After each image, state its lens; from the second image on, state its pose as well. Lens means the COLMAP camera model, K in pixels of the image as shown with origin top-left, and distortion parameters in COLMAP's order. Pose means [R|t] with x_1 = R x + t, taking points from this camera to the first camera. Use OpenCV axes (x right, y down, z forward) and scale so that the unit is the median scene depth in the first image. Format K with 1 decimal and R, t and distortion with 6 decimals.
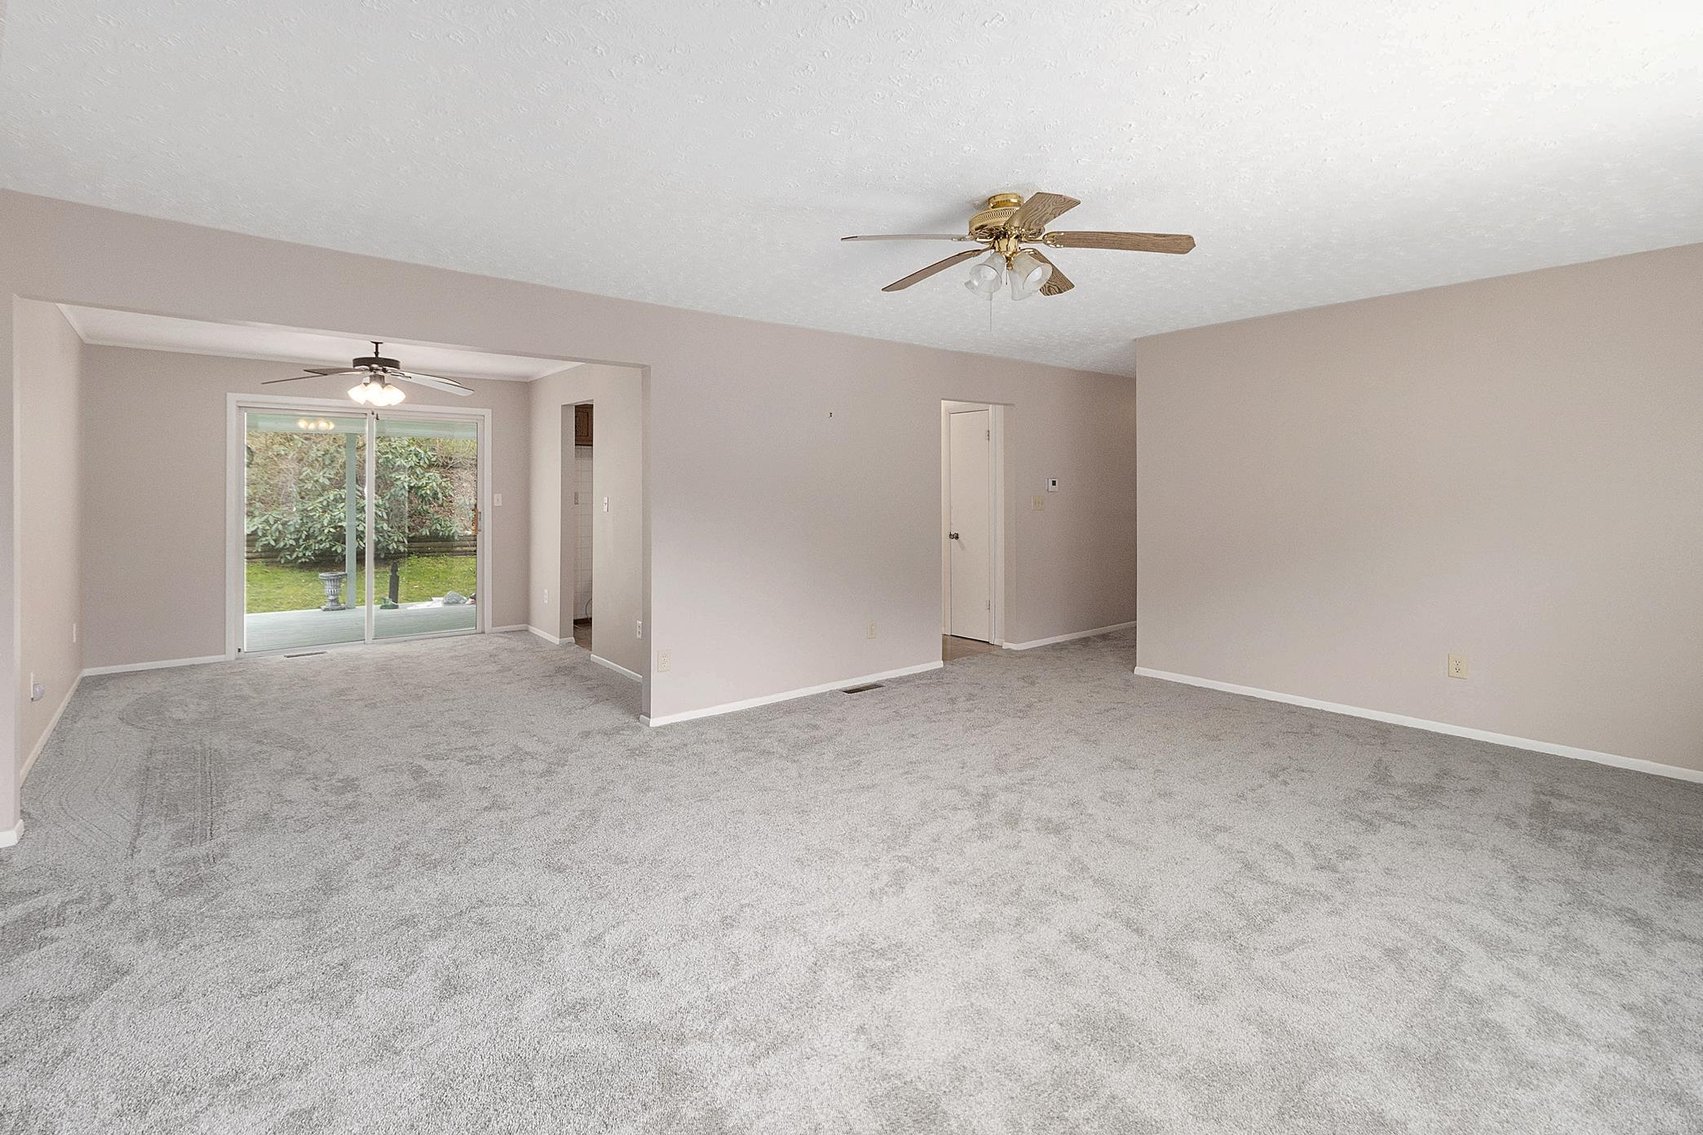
lens RADIAL K [[790.8, 0, 850.8], [0, 790.8, 544.4], [0, 0, 1]] dist [0.016259, 0.000077]
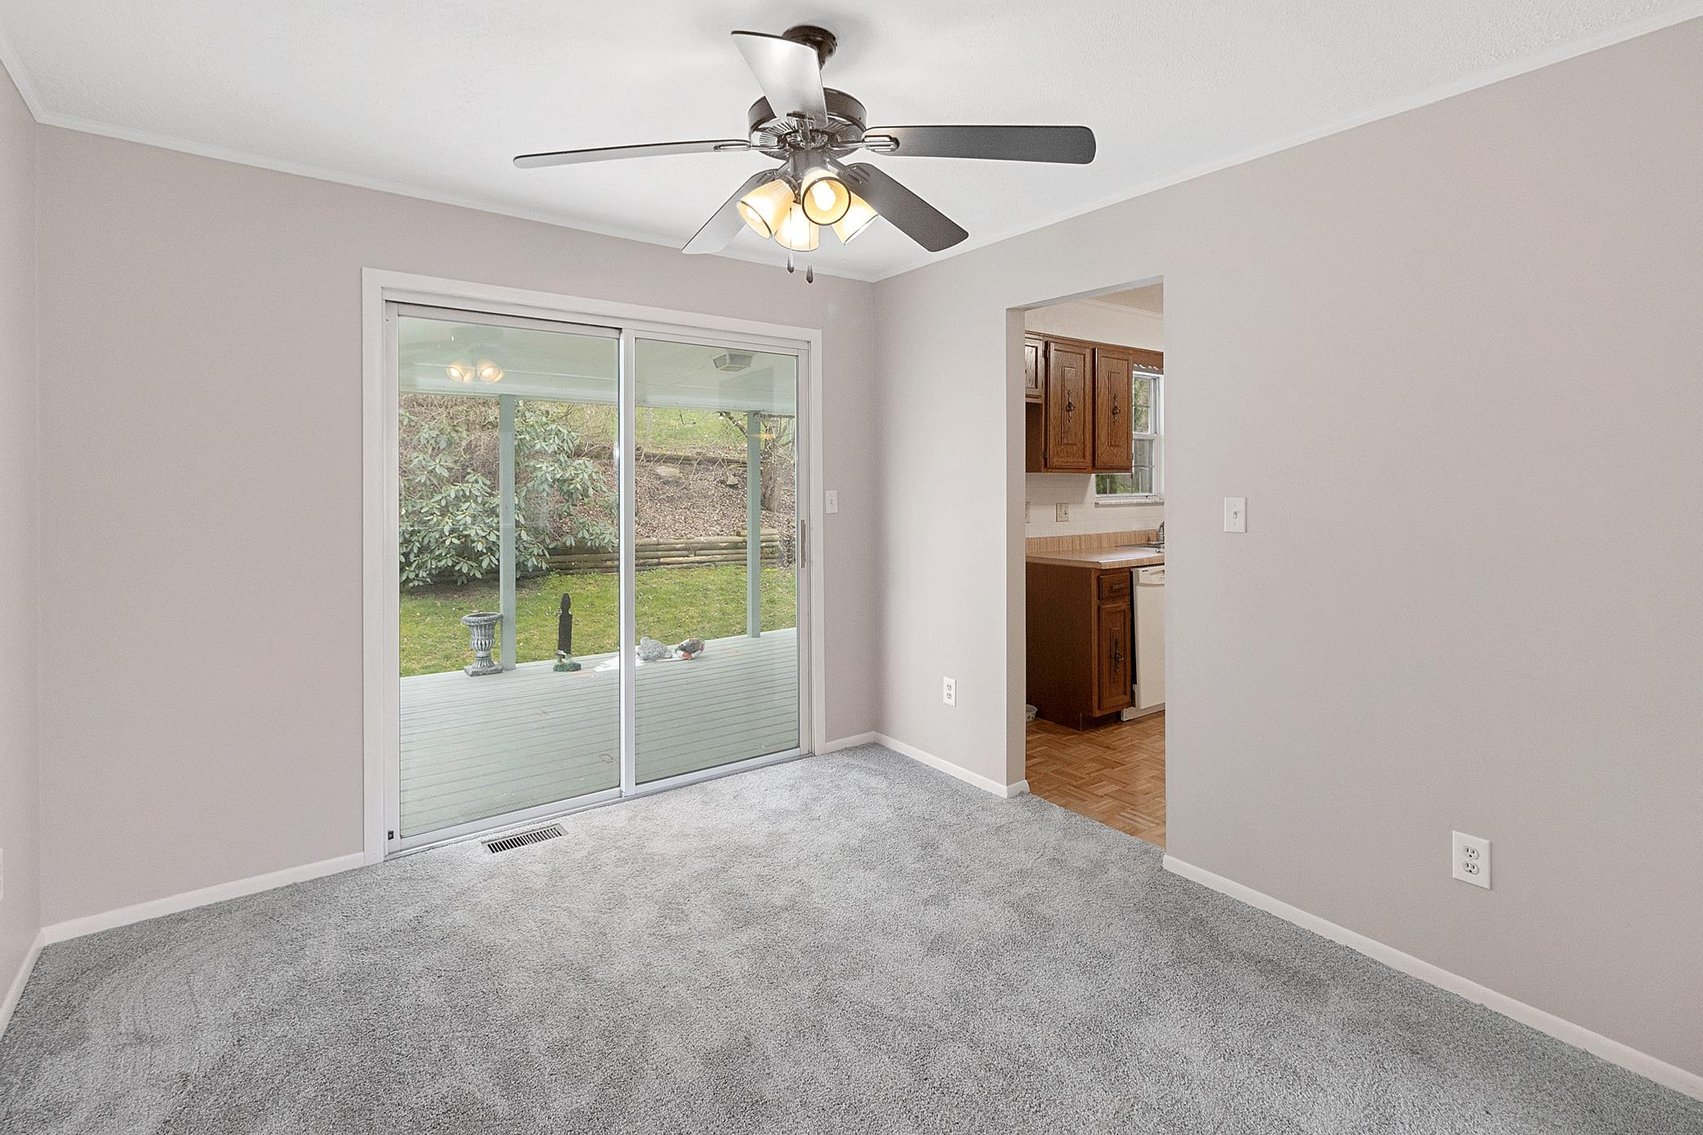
lens RADIAL K [[790.8, 0, 850.8], [0, 790.8, 544.4], [0, 0, 1]] dist [0.016259, 0.000077]
pose [[0.999051, -0.000388, -0.043551, -0.268776], [0.000786, 0.999958, 0.009115, -0.021027], [0.043546, -0.009140, 0.999010, 0.310235]]
